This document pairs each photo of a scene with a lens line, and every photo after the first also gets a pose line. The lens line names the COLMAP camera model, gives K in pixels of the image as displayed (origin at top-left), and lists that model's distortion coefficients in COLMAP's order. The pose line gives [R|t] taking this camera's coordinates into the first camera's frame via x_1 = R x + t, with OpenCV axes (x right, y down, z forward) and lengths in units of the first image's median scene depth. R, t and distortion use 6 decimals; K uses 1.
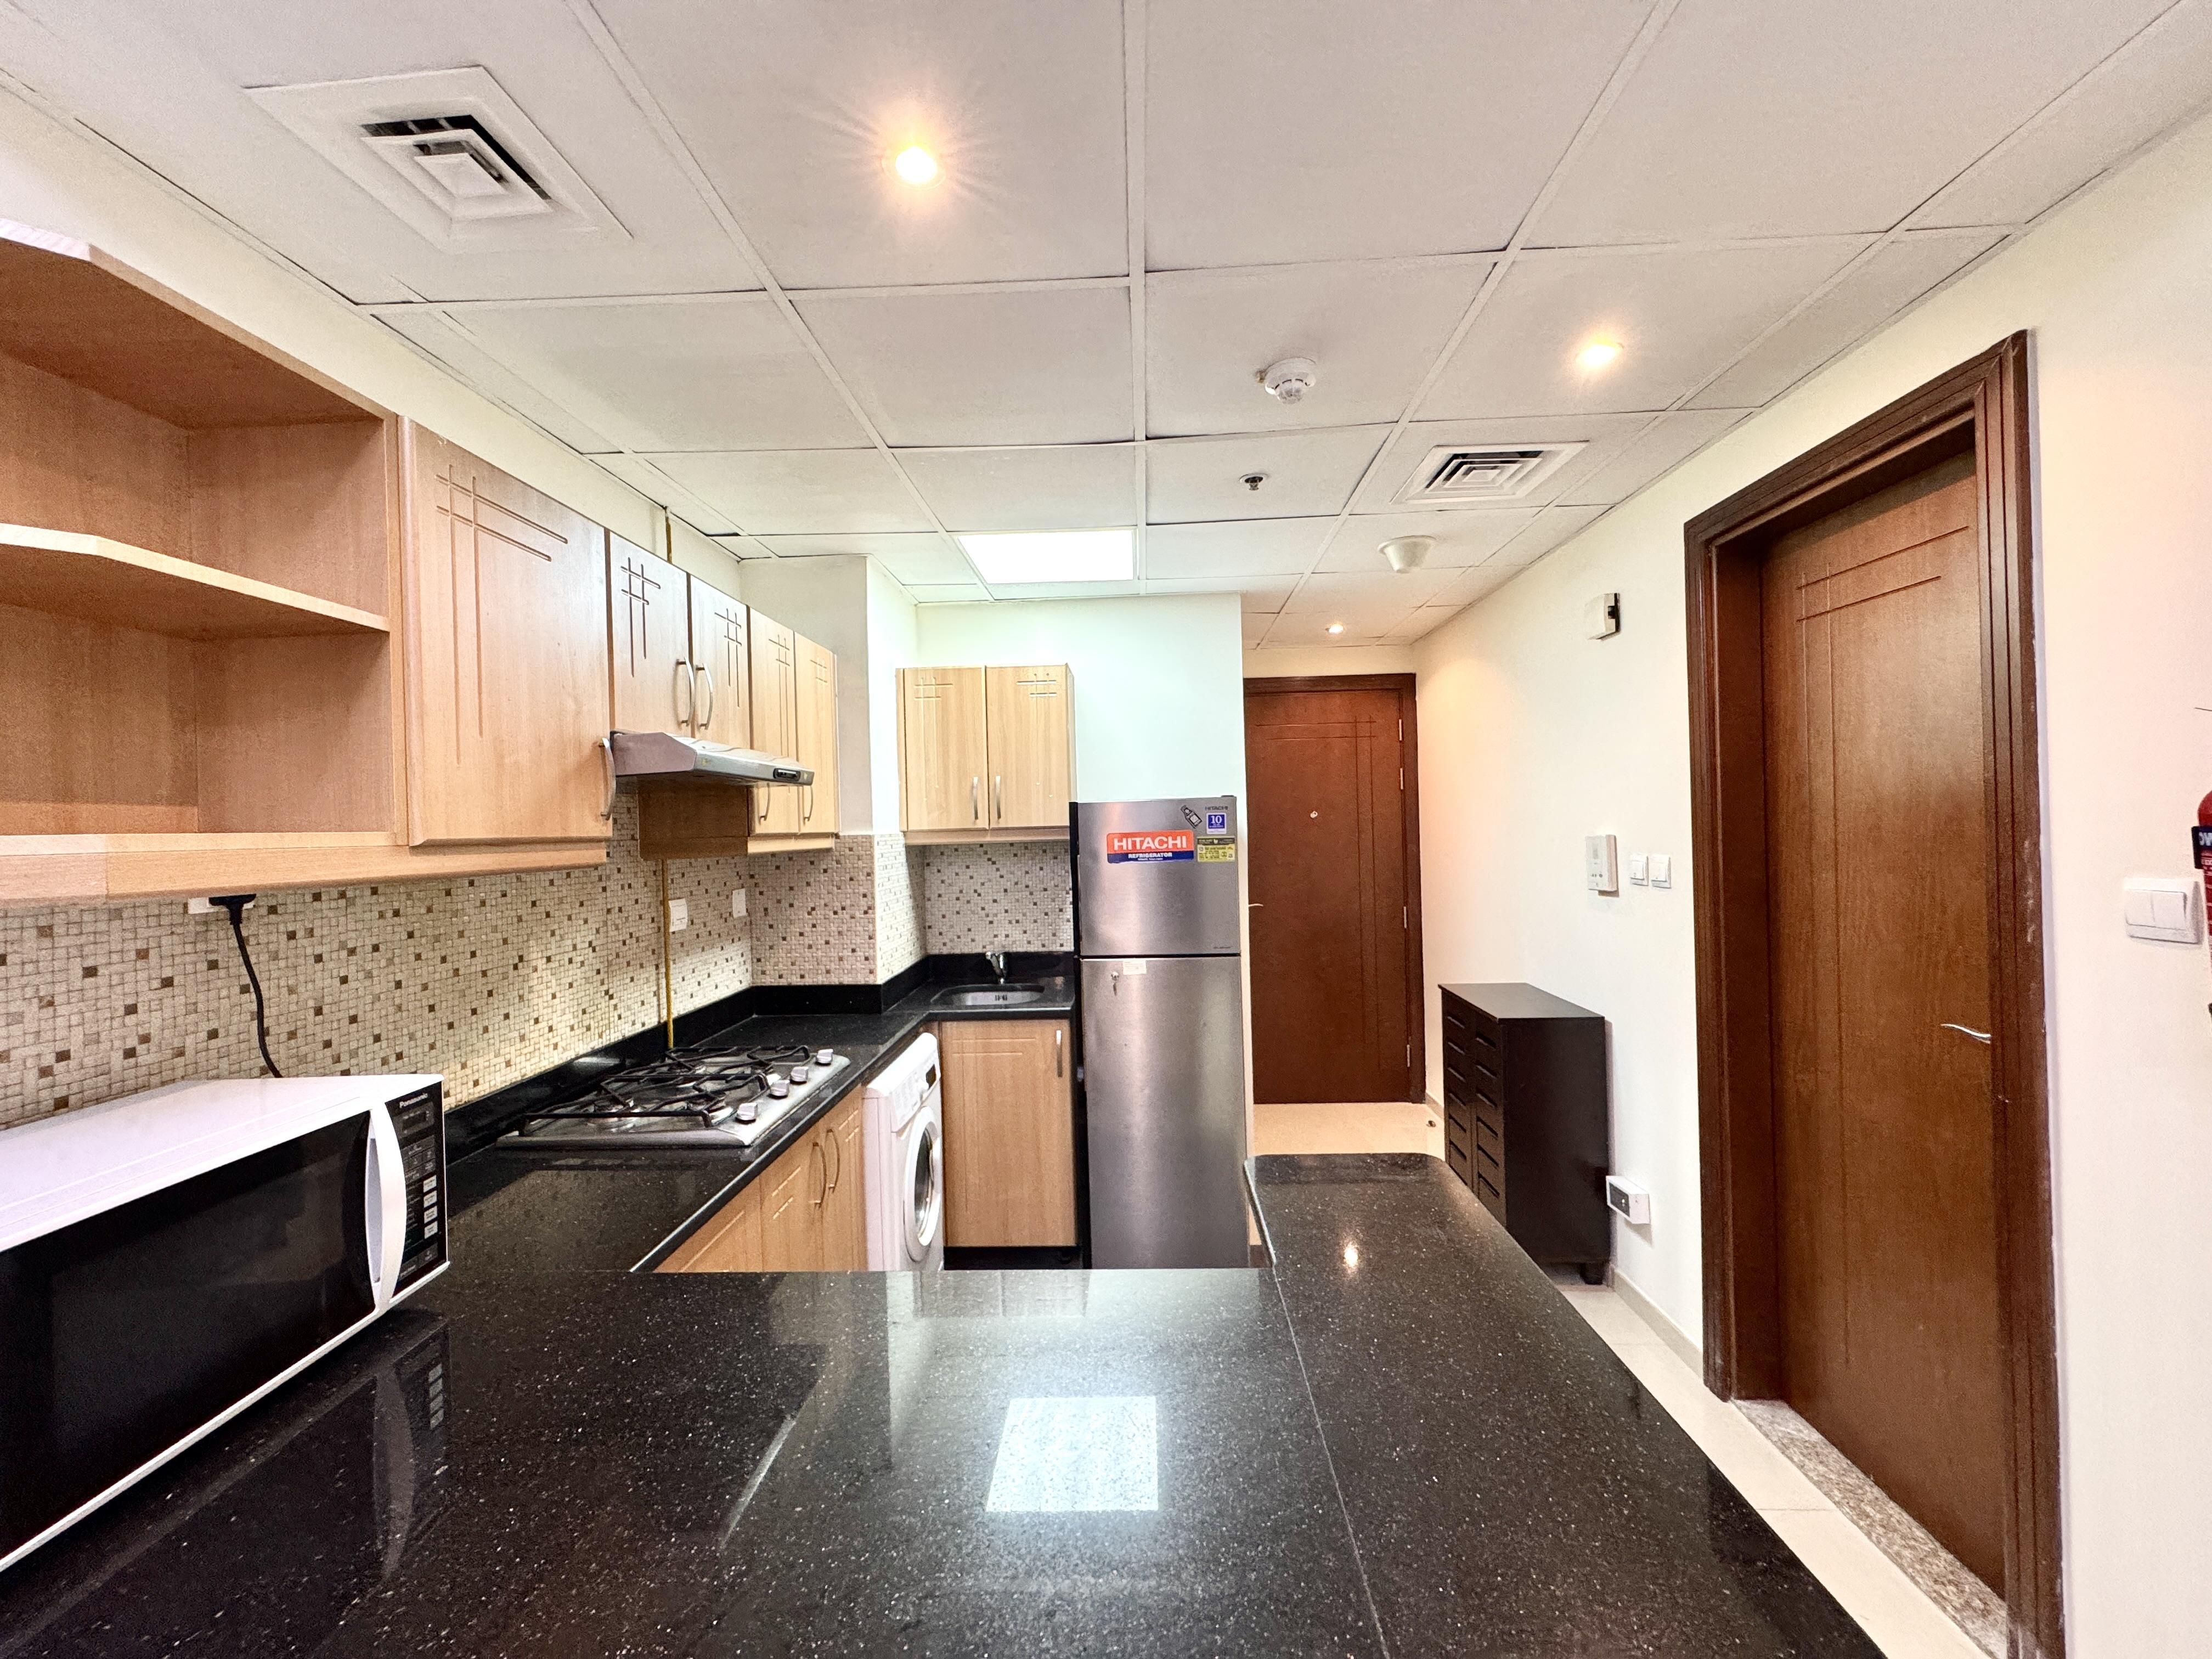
lens RADIAL K [[882.9, 0, 1109.8], [0, 882.9, 827.7], [0, 0, 1]] dist [0.000036, 0.000163]
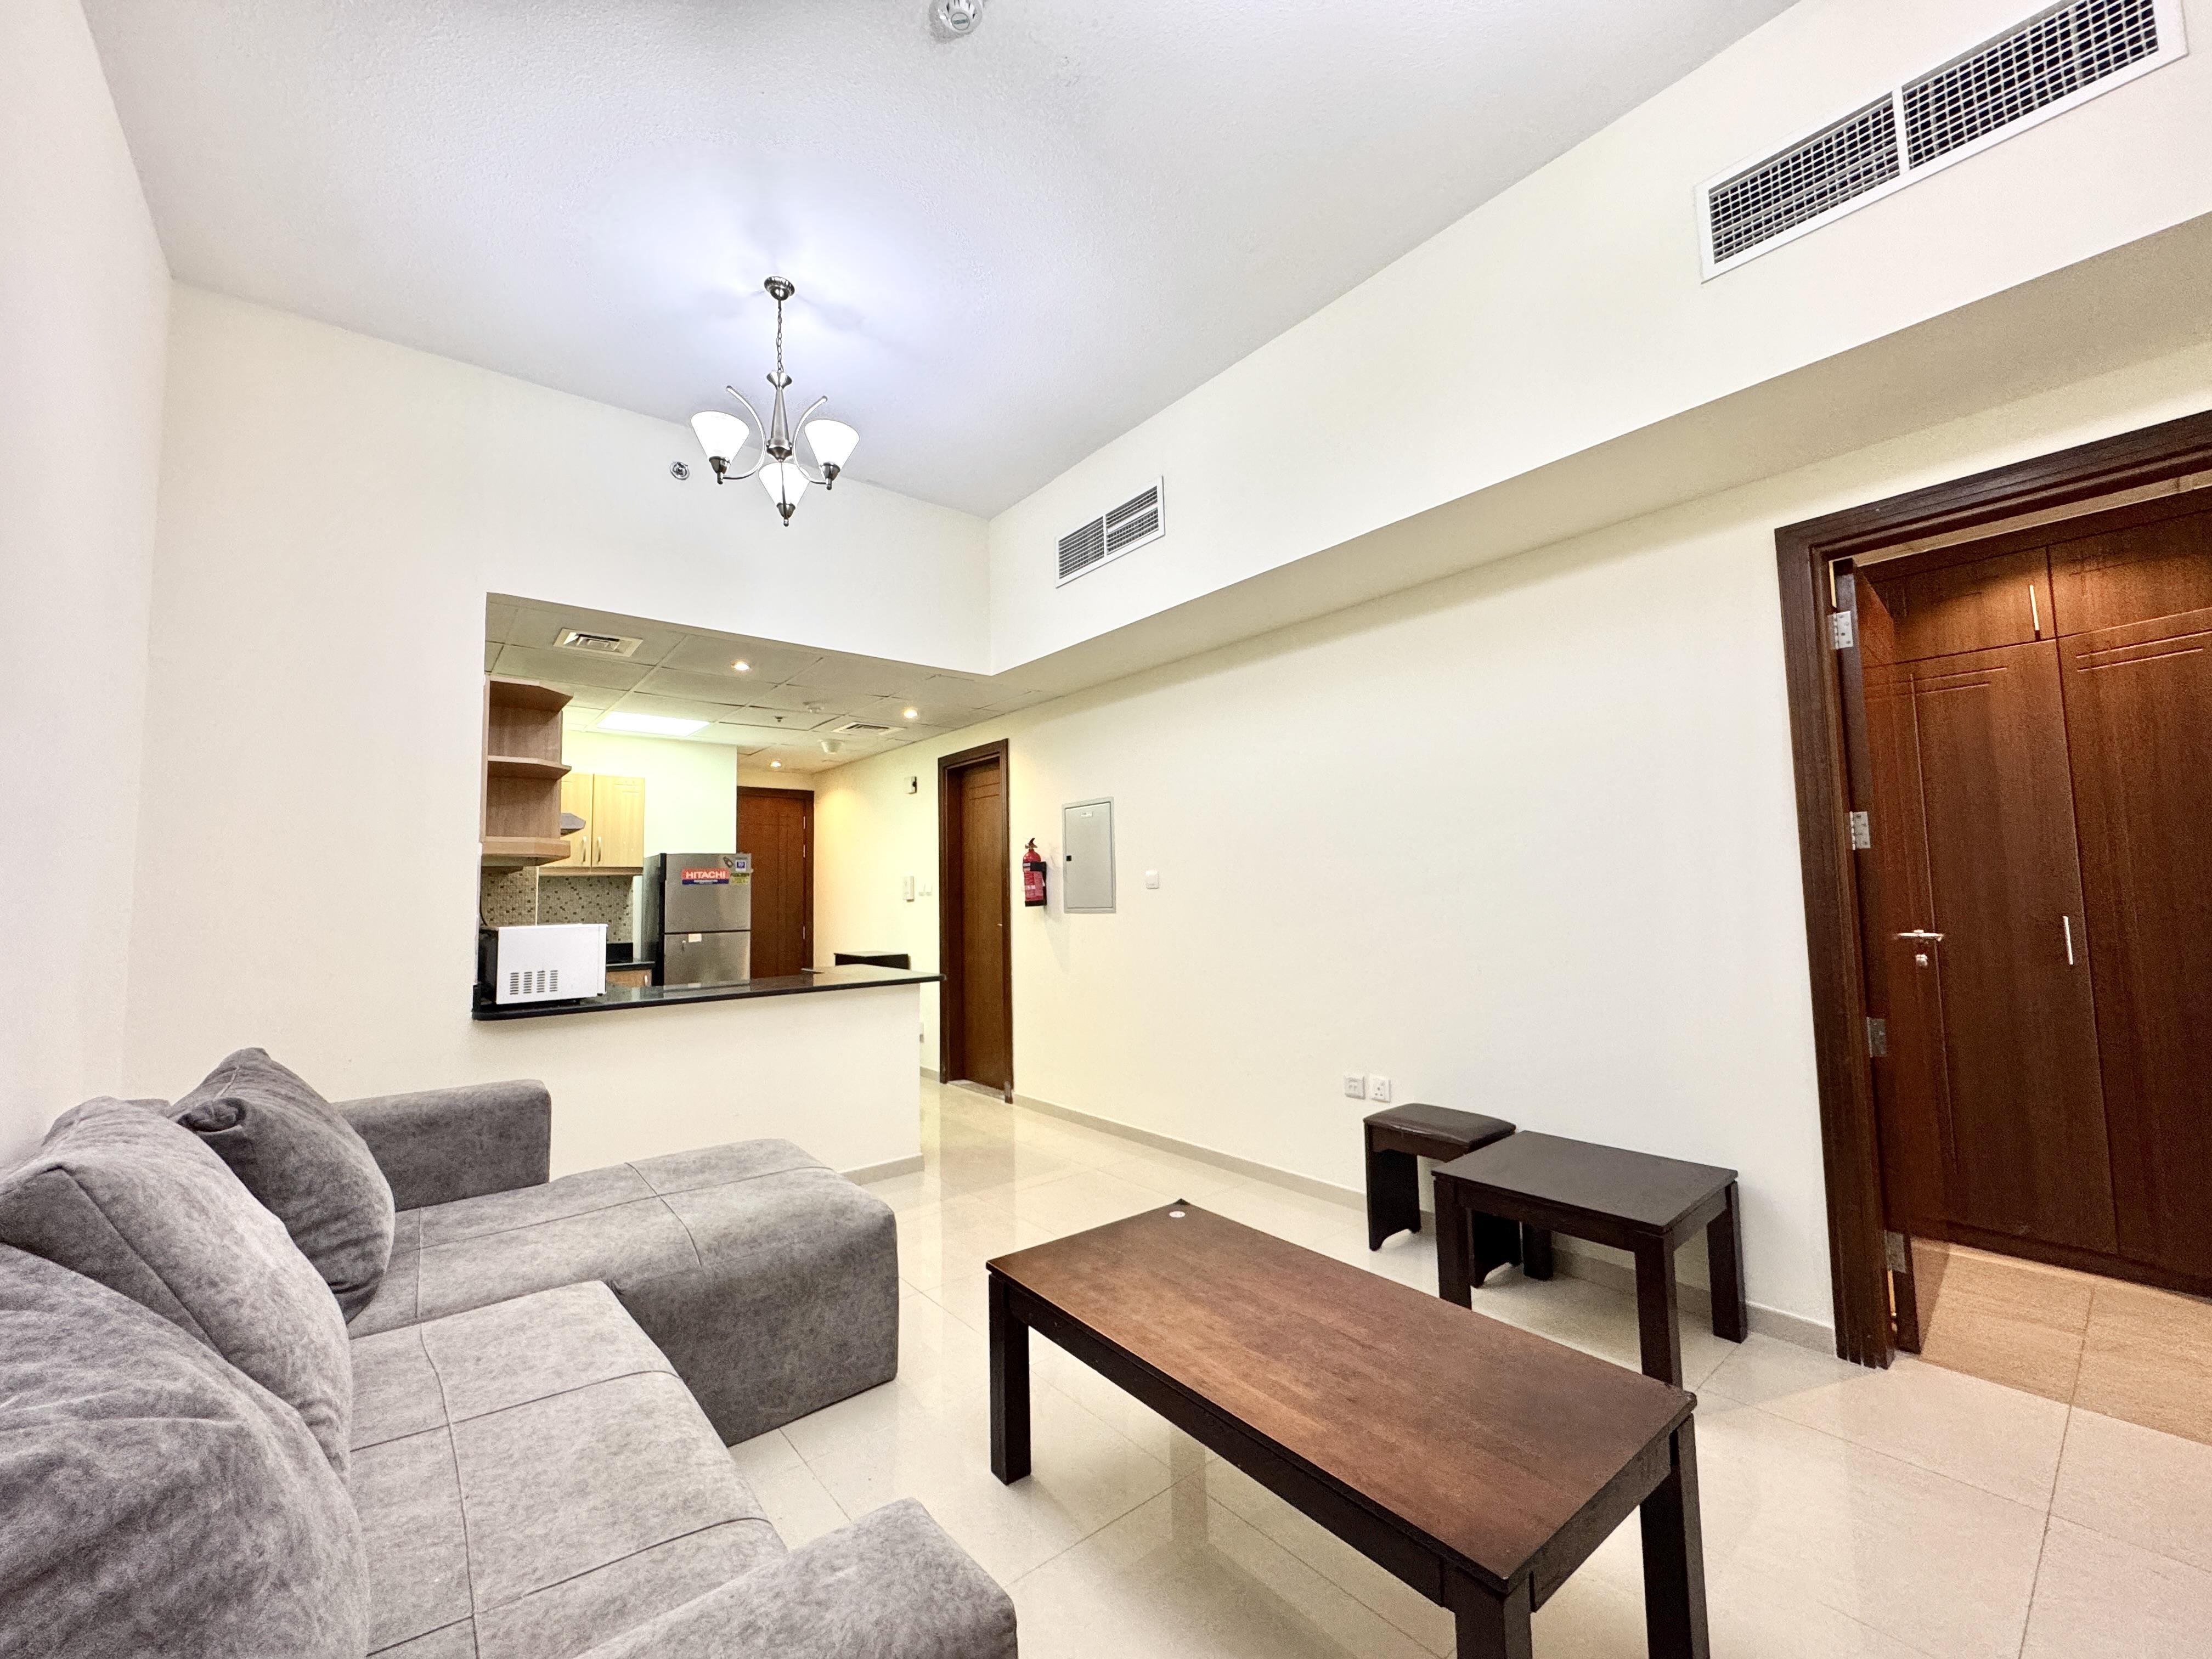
lens RADIAL K [[882.9, 0, 1105.9], [0, 882.9, 830.6], [0, 0, 1]] dist [0.000036, 0.000163]
pose [[0.747353, 0.058773, 0.661823, -0.685383], [0.001234, 0.995956, -0.089839, 0.111685], [-0.664426, 0.067958, 0.744258, -1.238429]]
